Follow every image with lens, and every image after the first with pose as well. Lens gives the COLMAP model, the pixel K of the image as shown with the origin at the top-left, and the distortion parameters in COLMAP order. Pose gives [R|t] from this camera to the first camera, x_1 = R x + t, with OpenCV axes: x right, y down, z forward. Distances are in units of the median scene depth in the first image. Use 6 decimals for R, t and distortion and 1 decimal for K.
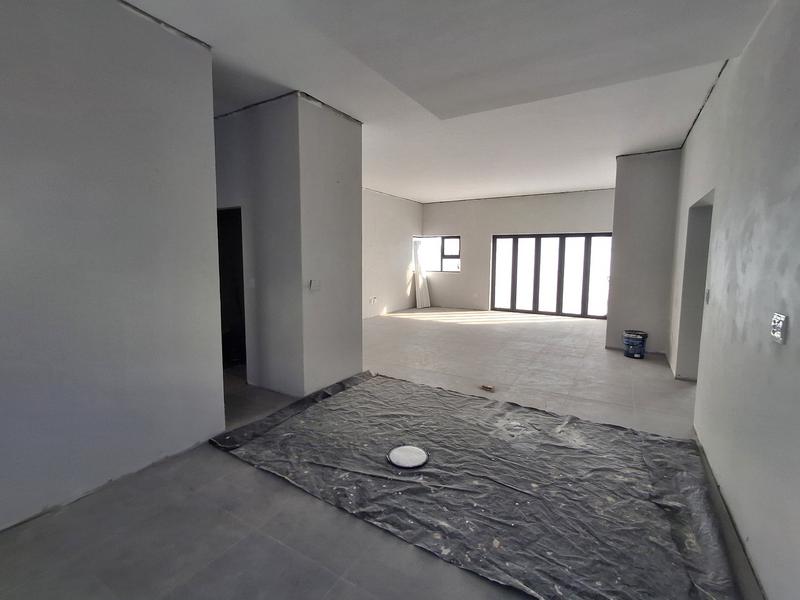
lens RADIAL K [[368.5, 0, 401.7], [0, 368.5, 295.6], [0, 0, 1]] dist [0.000004, 0.000458]
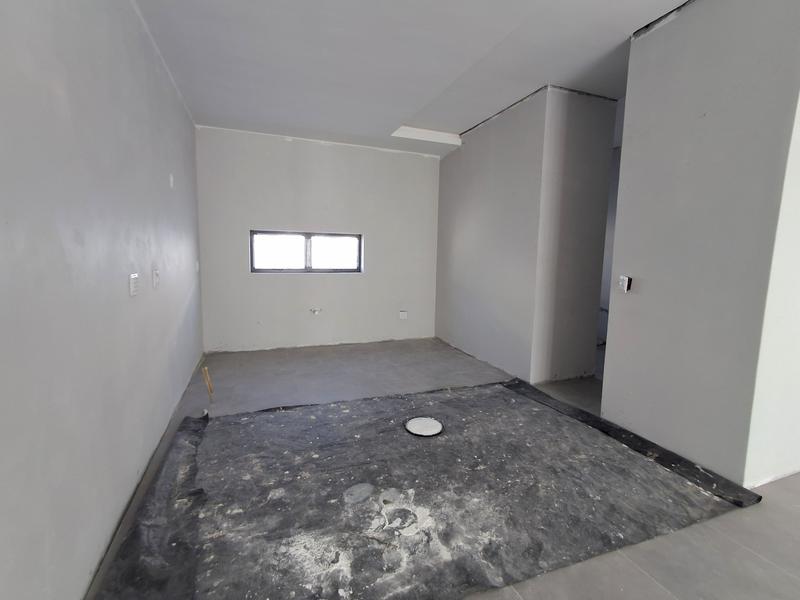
lens RADIAL K [[368.5, 0, 401.7], [0, 368.5, 295.6], [0, 0, 1]] dist [0.000004, 0.000458]
pose [[-0.605252, 0.080502, -0.791953, 0.527661], [-0.104018, 0.978345, 0.178945, -0.075917], [0.789209, 0.190684, -0.583772, 0.901527]]
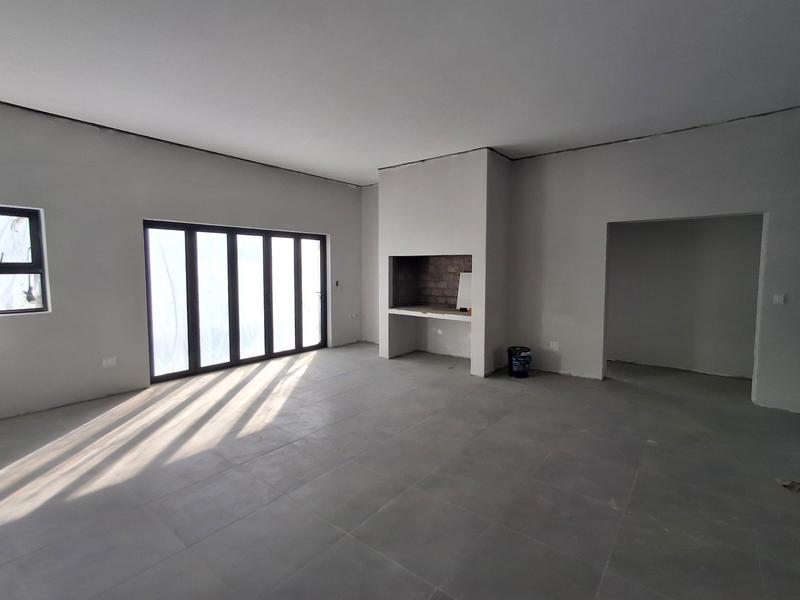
lens RADIAL K [[399.6, 0, 398.7], [0, 399.6, 295.9], [0, 0, 1]] dist [-0.001168, 0.000029]
pose [[0.110513, -0.075555, 0.990999, -0.452072], [0.104340, 0.992478, 0.064032, -0.152237], [-0.988382, 0.096325, 0.117565, 1.400620]]
